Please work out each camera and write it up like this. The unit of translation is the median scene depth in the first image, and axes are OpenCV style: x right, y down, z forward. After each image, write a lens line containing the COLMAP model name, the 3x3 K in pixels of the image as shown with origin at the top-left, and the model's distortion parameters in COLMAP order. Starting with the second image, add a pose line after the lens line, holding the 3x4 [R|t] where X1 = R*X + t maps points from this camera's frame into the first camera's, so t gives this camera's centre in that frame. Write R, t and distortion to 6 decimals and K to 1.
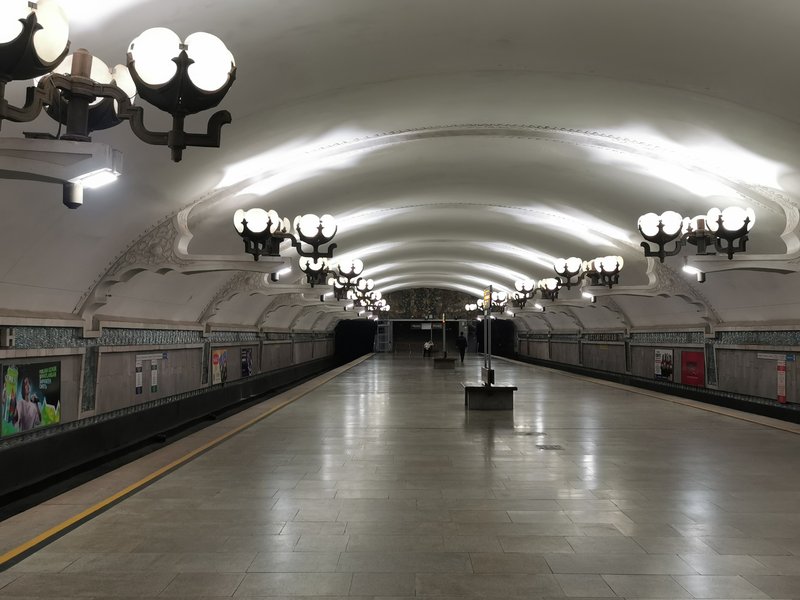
lens RADIAL K [[1054.6, 0, 400.0], [0, 1054.6, 300.0], [0, 0, 1]] dist [-0.005433, -0.030602]
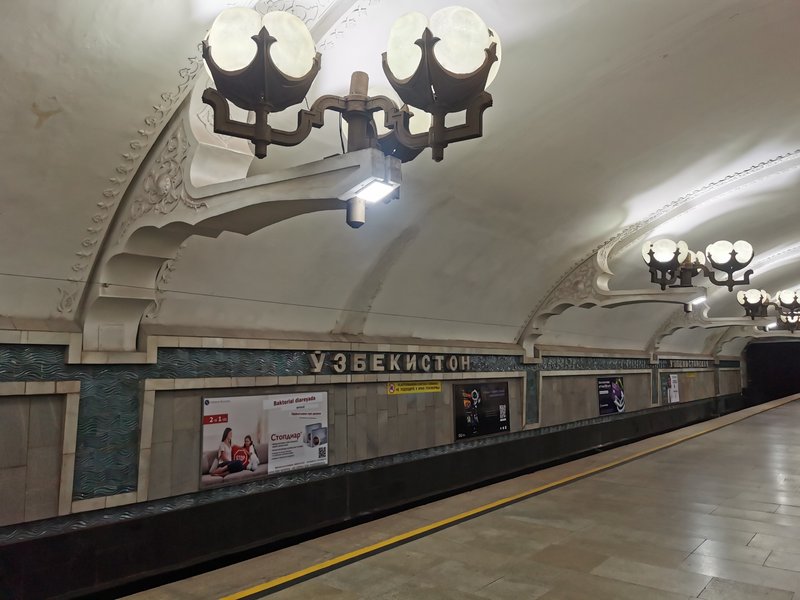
lens RADIAL K [[673.9, 0, 400.0], [0, 673.9, 300.0], [0, 0, 1]] dist [-0.000682, 0.004647]
pose [[0.830248, -0.039012, -0.556027, 0.013152], [0.006698, 0.998174, -0.060032, 0.009374], [0.557353, 0.046117, 0.828994, 0.299518]]
